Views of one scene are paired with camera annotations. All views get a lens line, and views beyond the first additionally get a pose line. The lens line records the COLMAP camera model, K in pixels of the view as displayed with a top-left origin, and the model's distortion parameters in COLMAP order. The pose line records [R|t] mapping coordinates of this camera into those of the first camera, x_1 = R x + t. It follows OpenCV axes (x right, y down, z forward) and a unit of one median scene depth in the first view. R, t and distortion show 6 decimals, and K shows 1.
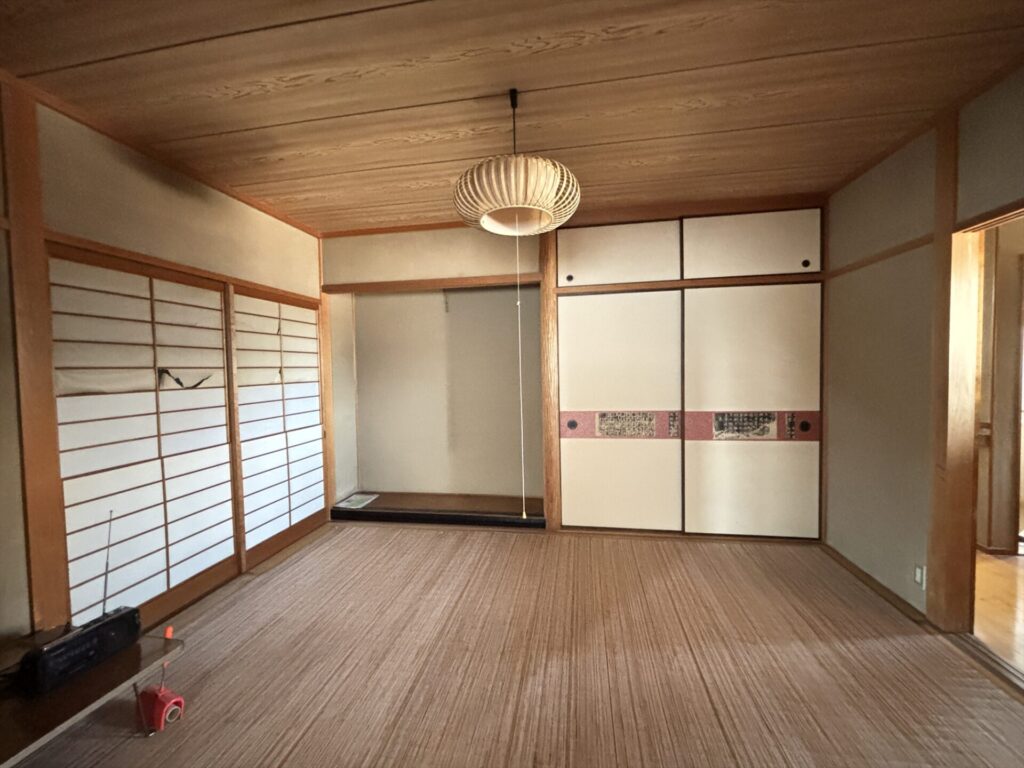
lens RADIAL K [[415.9, 0, 512.0], [0, 415.9, 384.0], [0, 0, 1]] dist [0.008824, -0.000062]
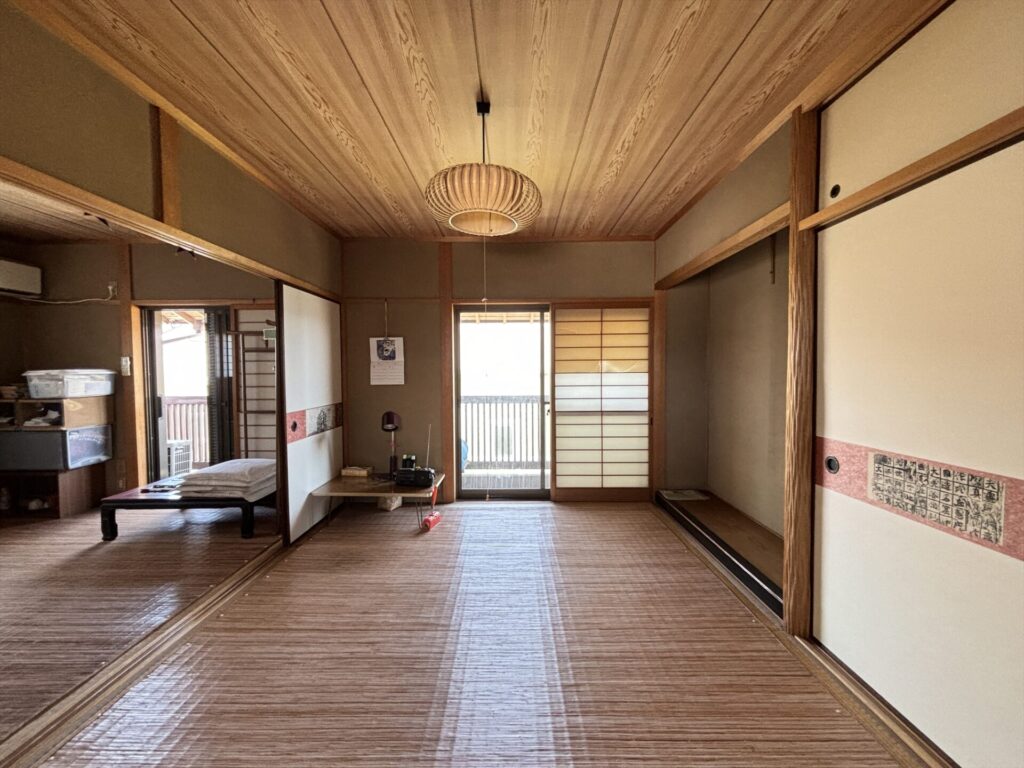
lens RADIAL K [[415.9, 0, 512.0], [0, 415.9, 384.0], [0, 0, 1]] dist [0.008824, -0.000062]
pose [[0.159507, 0.054359, -0.985699, 0.617974], [-0.043486, 0.997901, 0.047995, -0.014078], [0.986238, 0.035209, 0.161536, 0.509354]]
